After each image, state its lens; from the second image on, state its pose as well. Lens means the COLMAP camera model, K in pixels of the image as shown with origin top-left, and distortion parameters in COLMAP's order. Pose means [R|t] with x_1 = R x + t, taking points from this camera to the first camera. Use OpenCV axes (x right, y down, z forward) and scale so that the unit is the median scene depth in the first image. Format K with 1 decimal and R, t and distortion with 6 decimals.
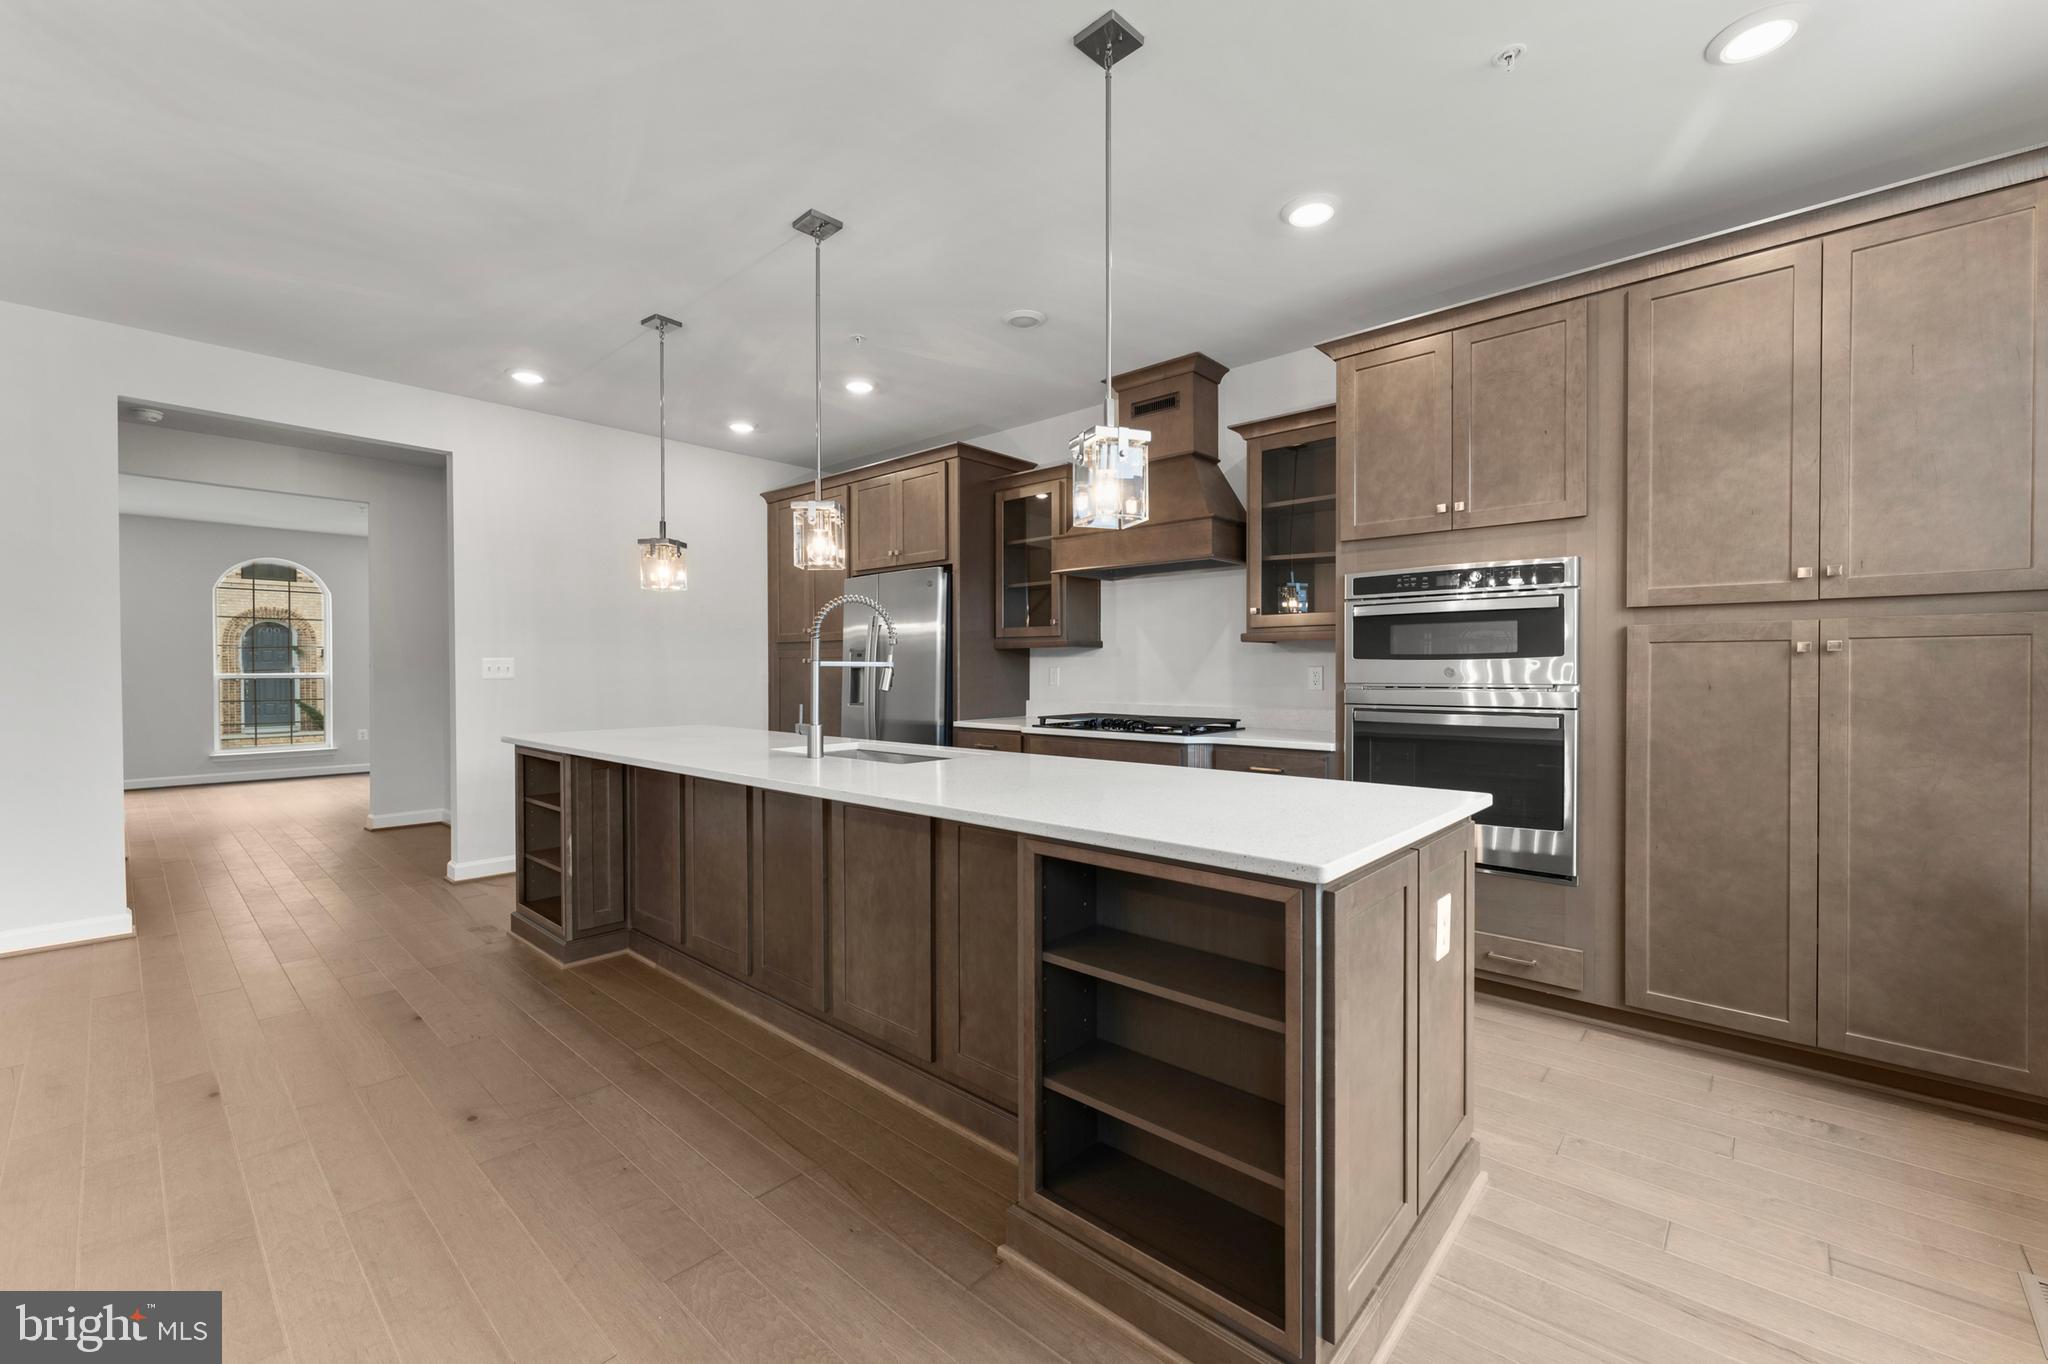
lens RADIAL K [[811.5, 0, 1004.2], [0, 811.5, 674.3], [0, 0, 1]] dist [0.000770, -0.000037]
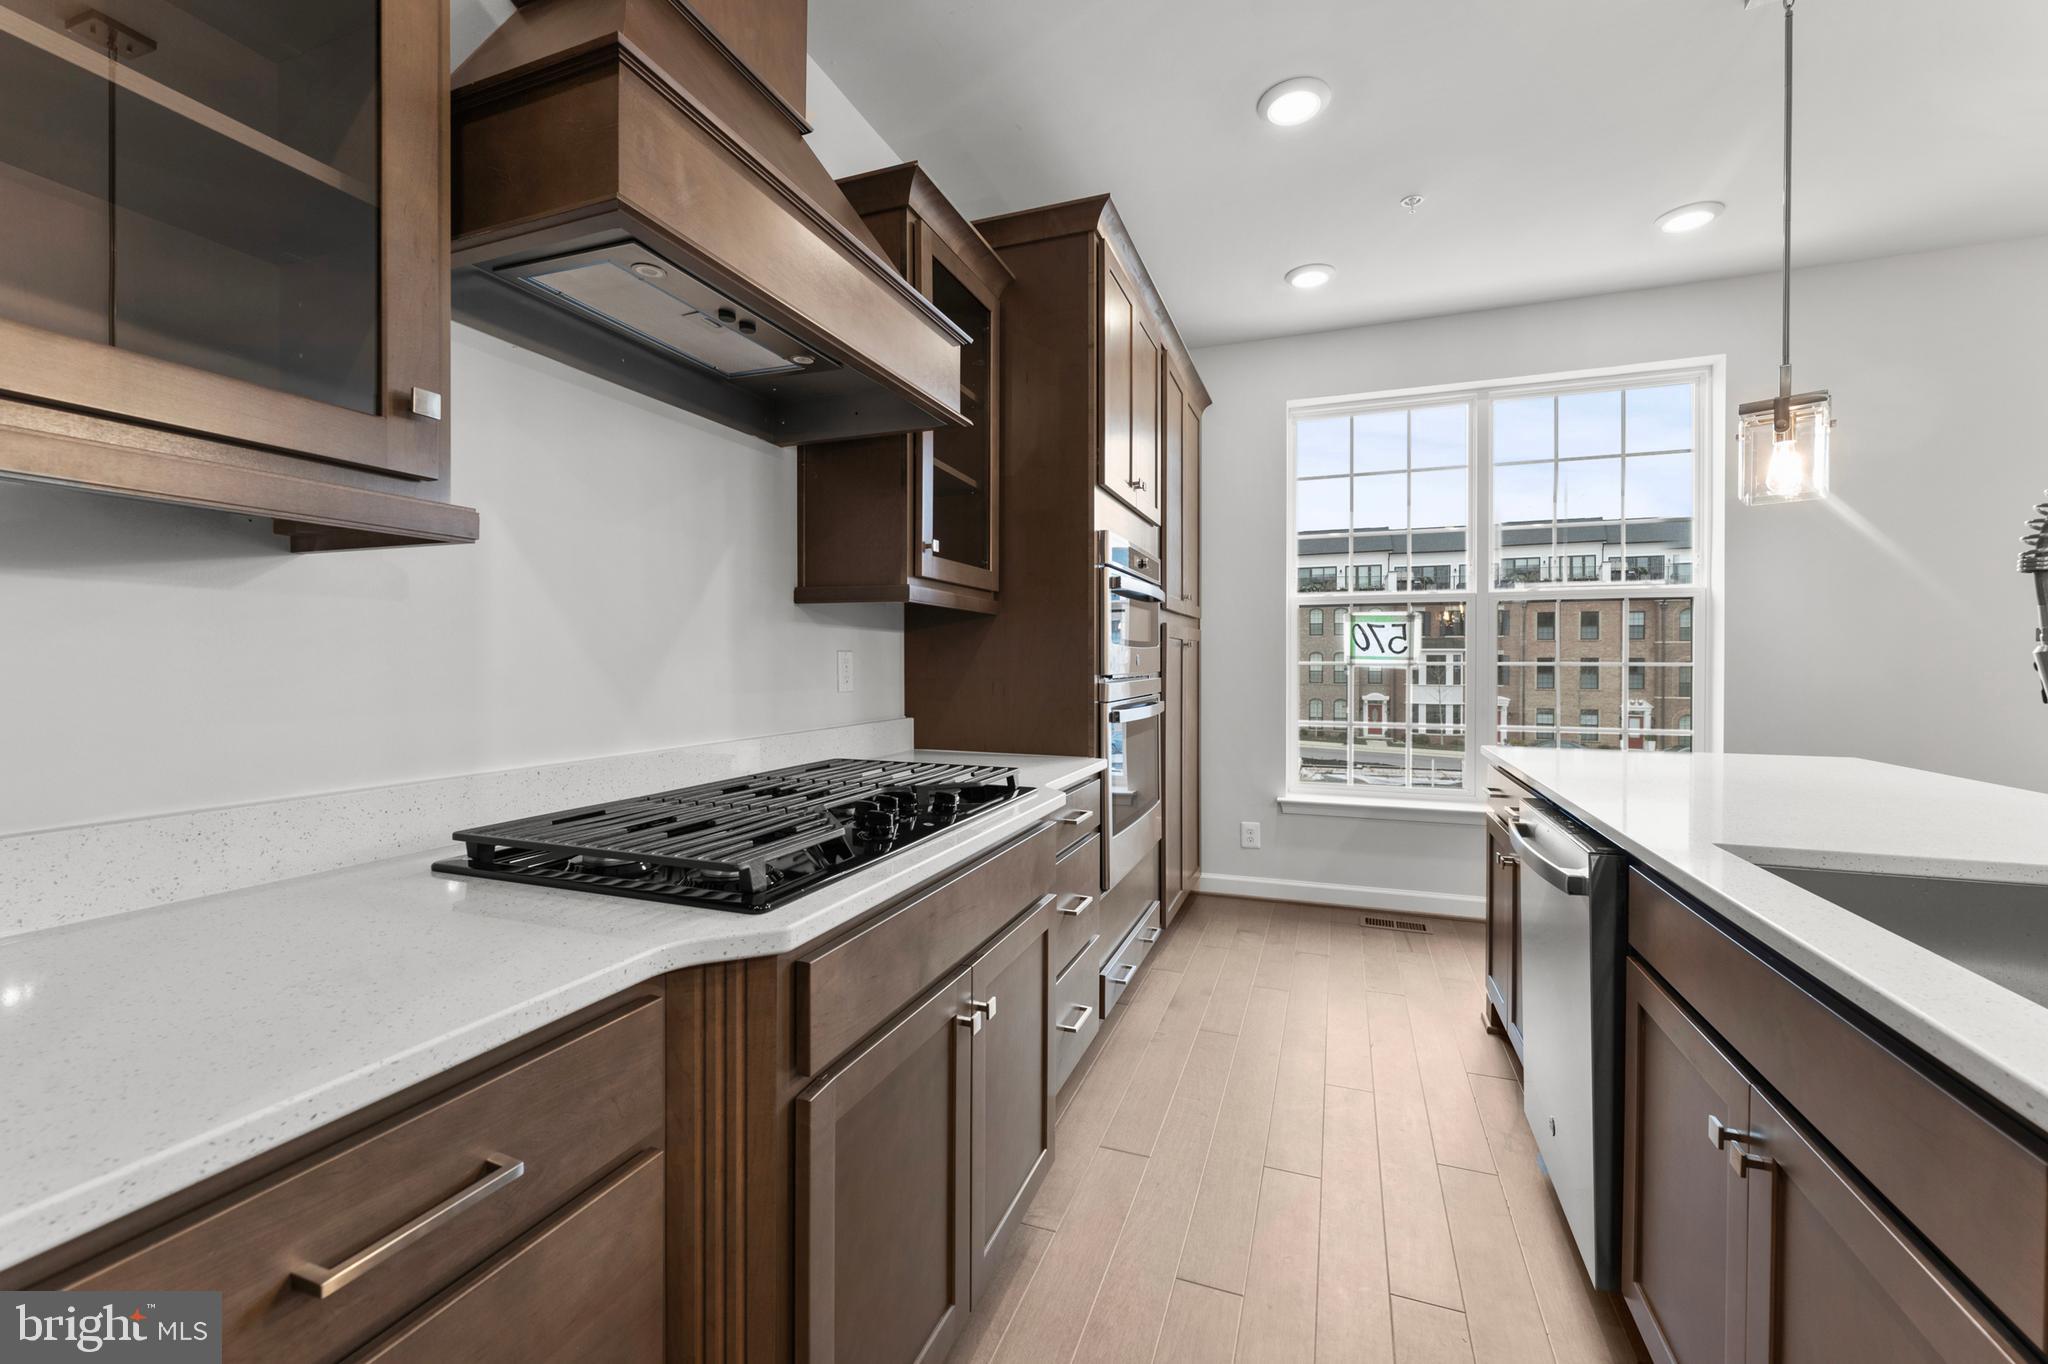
lens RADIAL K [[811.5, 0, 1001.5], [0, 811.5, 667.9], [0, 0, 1]] dist [0.000770, -0.000037]
pose [[-0.338356, -0.005369, 0.941003, -0.267962], [0.003699, 0.999968, 0.007036, -0.000532], [-0.941011, 0.005861, -0.338326, 1.377378]]
